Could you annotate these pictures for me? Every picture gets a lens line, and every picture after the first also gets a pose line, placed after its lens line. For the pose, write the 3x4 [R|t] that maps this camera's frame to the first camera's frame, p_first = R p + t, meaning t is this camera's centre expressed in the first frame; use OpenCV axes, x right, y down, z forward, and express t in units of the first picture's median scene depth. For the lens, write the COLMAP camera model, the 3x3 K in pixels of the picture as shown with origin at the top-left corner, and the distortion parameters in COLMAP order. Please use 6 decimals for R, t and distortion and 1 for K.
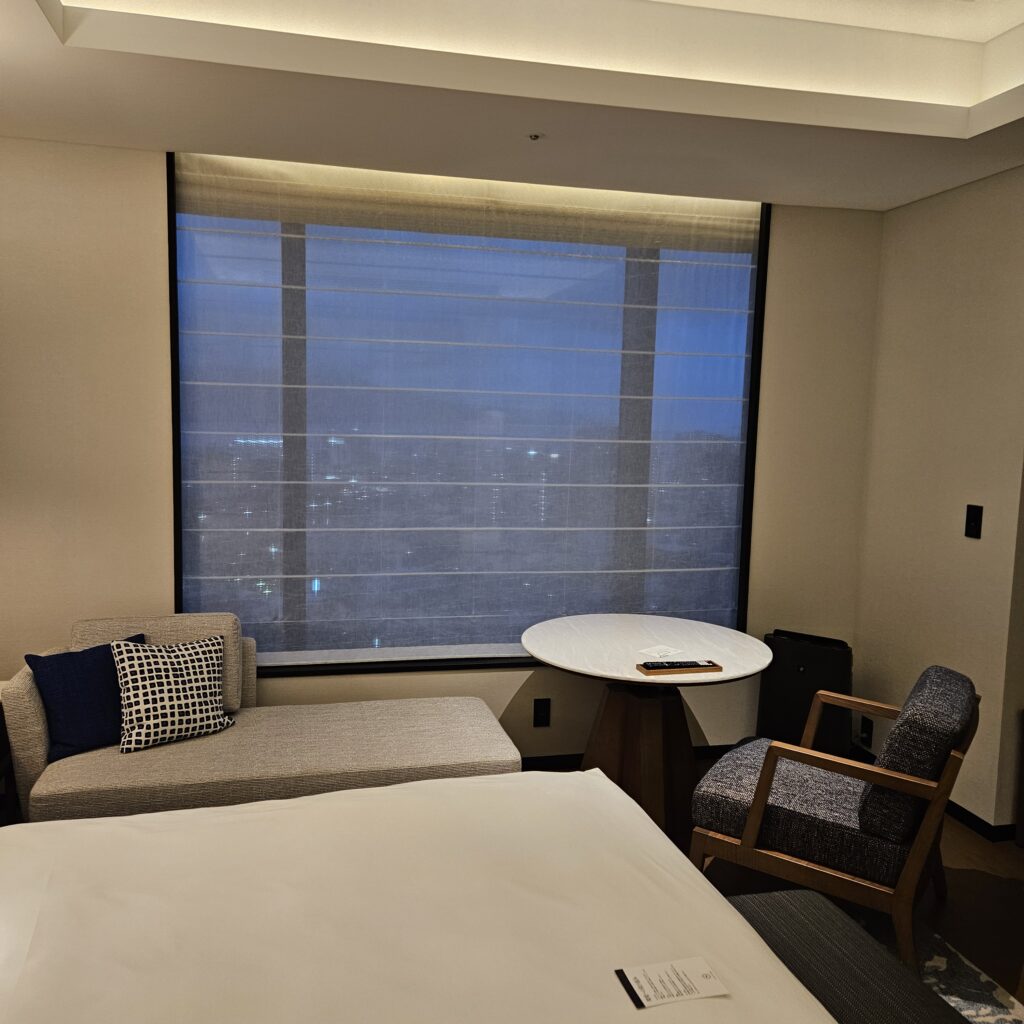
lens RADIAL K [[925.9, 0, 509.6], [0, 925.9, 510.7], [0, 0, 1]] dist [0.066861, -0.057440]
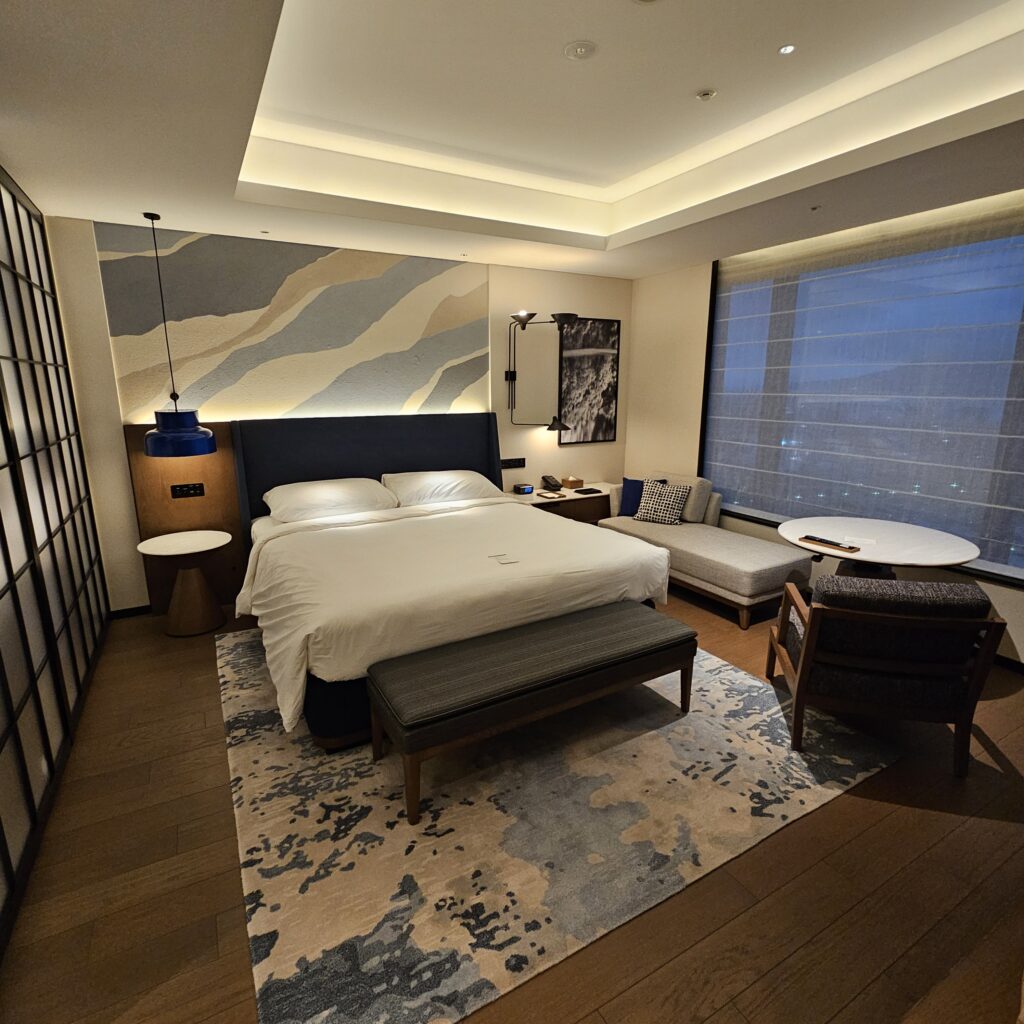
lens RADIAL K [[566.2, 0, 509.5], [0, 566.2, 514.9], [0, 0, 1]] dist [-0.000175, -0.001269]
pose [[0.276660, 0.191694, -0.941654, 1.009226], [-0.086124, 0.980905, 0.174380, 0.002621], [0.957101, 0.032855, 0.287887, 0.238611]]
